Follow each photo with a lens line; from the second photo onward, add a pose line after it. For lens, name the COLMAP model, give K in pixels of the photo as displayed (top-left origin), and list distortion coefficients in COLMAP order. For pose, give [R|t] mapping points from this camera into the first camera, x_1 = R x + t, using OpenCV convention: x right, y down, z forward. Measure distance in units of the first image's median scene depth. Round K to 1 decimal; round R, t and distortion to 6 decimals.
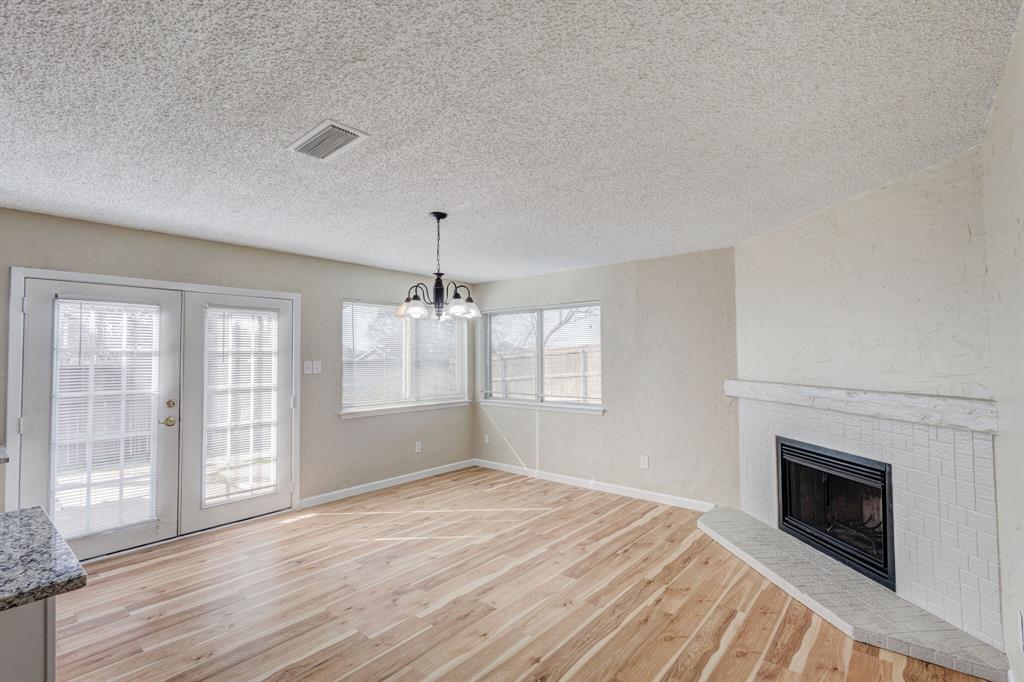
lens RADIAL K [[468.6, 0, 512.3], [0, 468.6, 338.9], [0, 0, 1]] dist [0.005906, -0.000982]
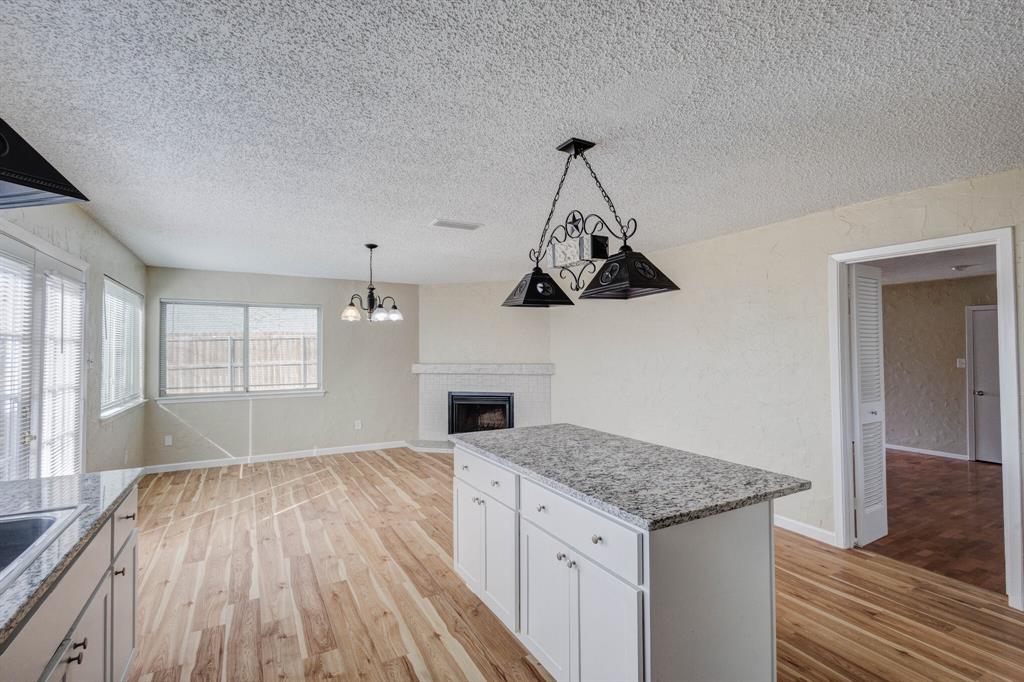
lens RADIAL K [[468.6, 0, 512.3], [0, 468.6, 338.9], [0, 0, 1]] dist [0.005906, -0.000982]
pose [[0.351749, 0.028746, 0.935653, -1.147140], [-0.033075, 0.999286, -0.018267, 0.019723], [-0.935510, -0.024521, 0.352449, 0.103697]]
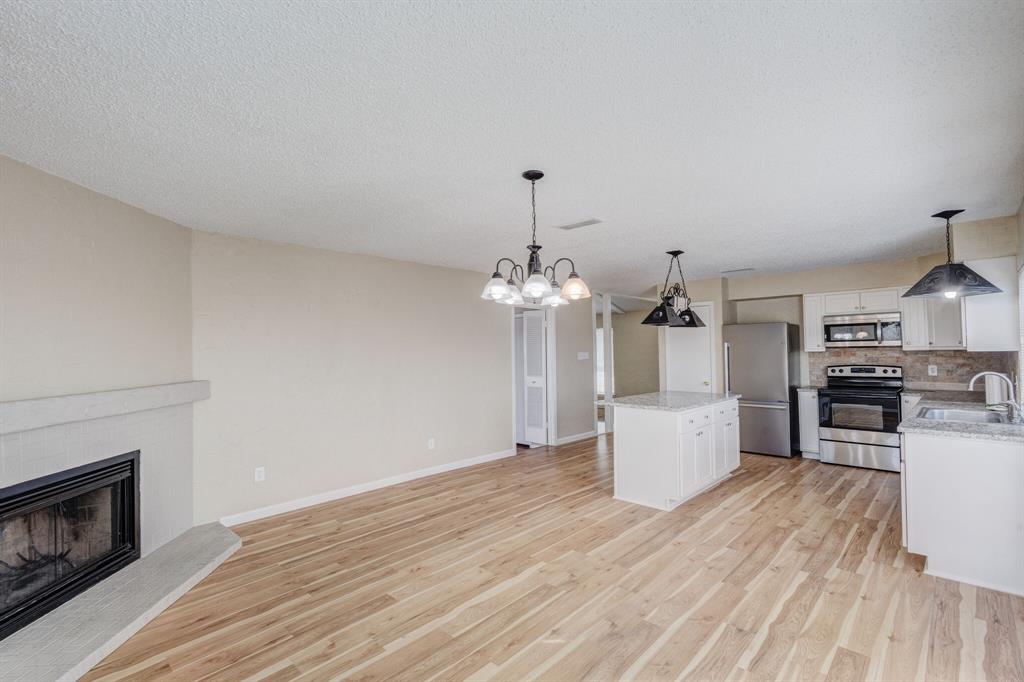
lens RADIAL K [[468.6, 0, 512.3], [0, 468.6, 338.9], [0, 0, 1]] dist [0.005906, -0.000982]
pose [[-0.997997, 0.023734, 0.058647, -0.143714], [0.020223, 0.998008, -0.059755, 0.061457], [-0.059948, -0.058450, -0.996489, 1.592072]]
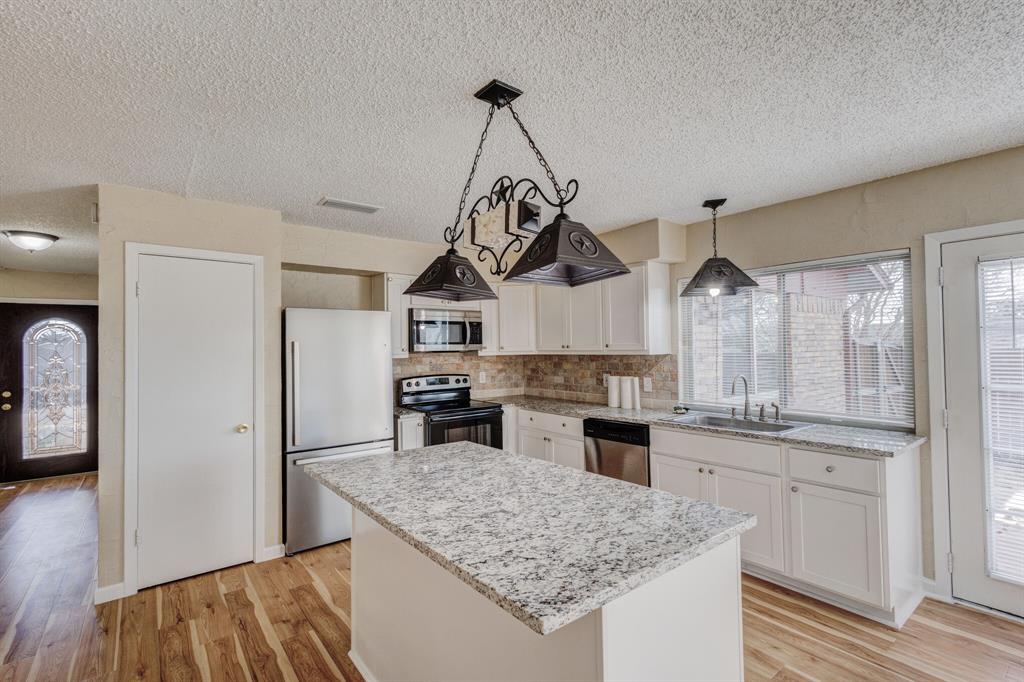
lens RADIAL K [[468.6, 0, 512.3], [0, 468.6, 338.9], [0, 0, 1]] dist [0.005906, -0.000982]
pose [[-0.204730, -0.011762, -0.978748, -0.046112], [0.047502, 0.998630, -0.021937, 0.019026], [0.977665, -0.050983, -0.203891, 0.357031]]
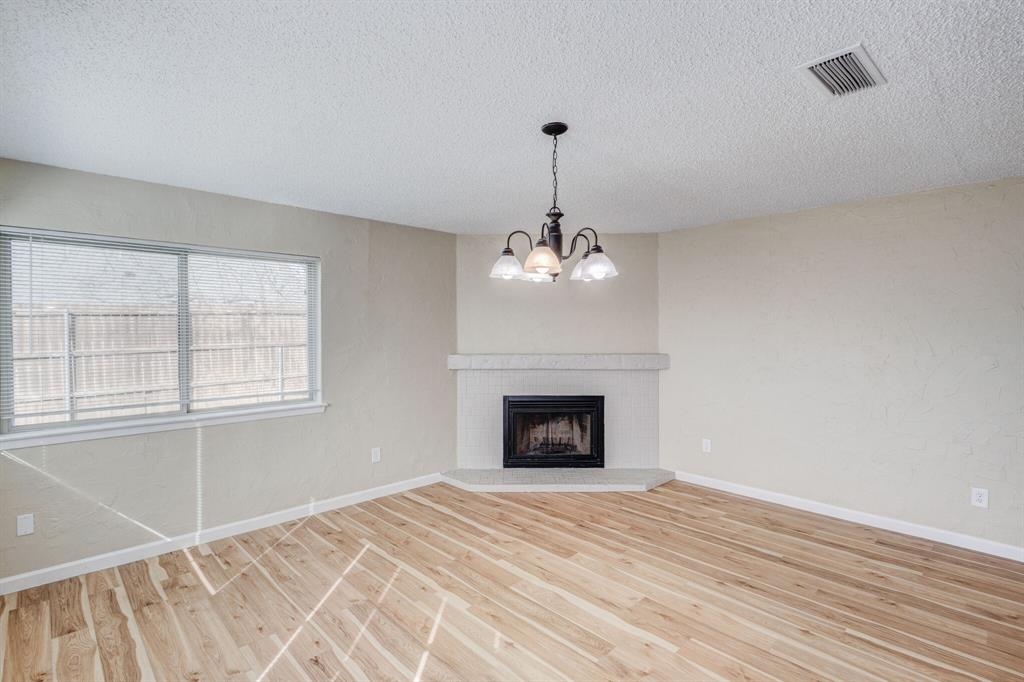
lens RADIAL K [[489.6, 0, 508.9], [0, 489.6, 332.0], [0, 0, 1]] dist [0.006604, -0.000320]
pose [[0.116013, 0.002119, 0.993245, -0.774469], [-0.037096, 0.999309, 0.002201, 0.030337], [-0.992555, -0.037100, 0.116011, 0.860801]]
